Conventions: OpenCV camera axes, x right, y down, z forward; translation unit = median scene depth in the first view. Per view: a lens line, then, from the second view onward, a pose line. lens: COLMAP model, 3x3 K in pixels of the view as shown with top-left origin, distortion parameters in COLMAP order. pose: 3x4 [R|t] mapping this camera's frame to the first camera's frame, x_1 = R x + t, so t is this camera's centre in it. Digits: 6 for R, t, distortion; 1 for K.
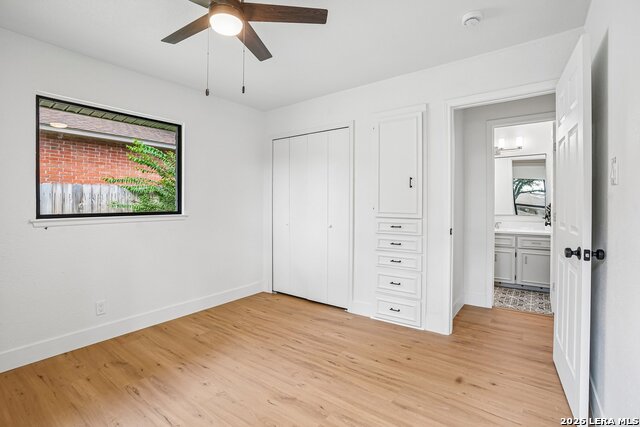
lens RADIAL K [[295.7, 0, 320.9], [0, 295.7, 212.5], [0, 0, 1]] dist [-0.067518, 0.025874]
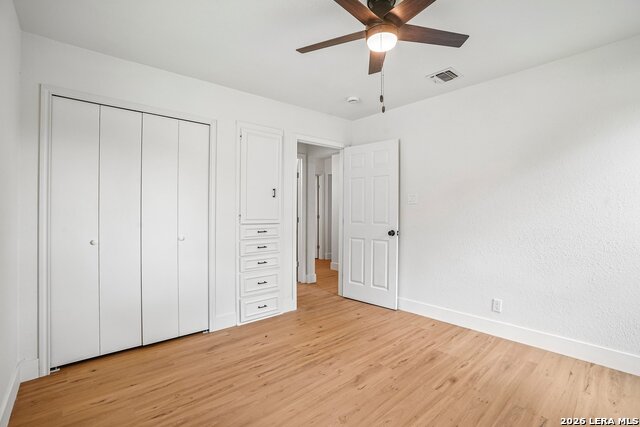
lens RADIAL K [[295.7, 0, 320.9], [0, 295.7, 212.5], [0, 0, 1]] dist [-0.067518, 0.025874]
pose [[0.211952, -0.000155, 0.977280, -0.903162], [0.022899, 0.999726, -0.004808, -0.015258], [-0.977012, 0.023398, 0.211897, 0.620435]]
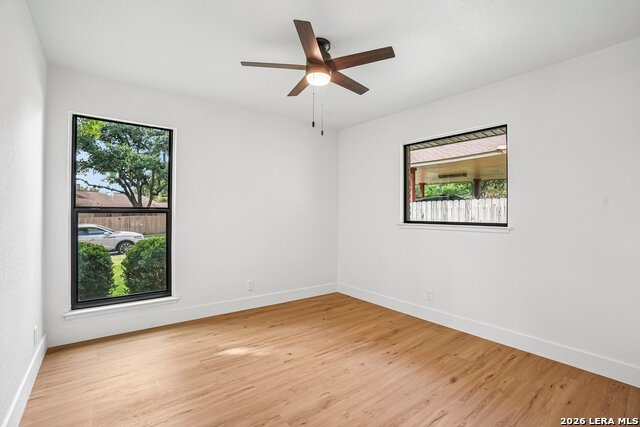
lens RADIAL K [[295.7, 0, 320.9], [0, 295.7, 212.5], [0, 0, 1]] dist [-0.067518, 0.025874]
pose [[-0.268256, -0.002014, -0.963346, 0.617080], [-0.033862, 0.999400, 0.007340, -0.028101], [0.962752, 0.034590, -0.268163, 0.865882]]
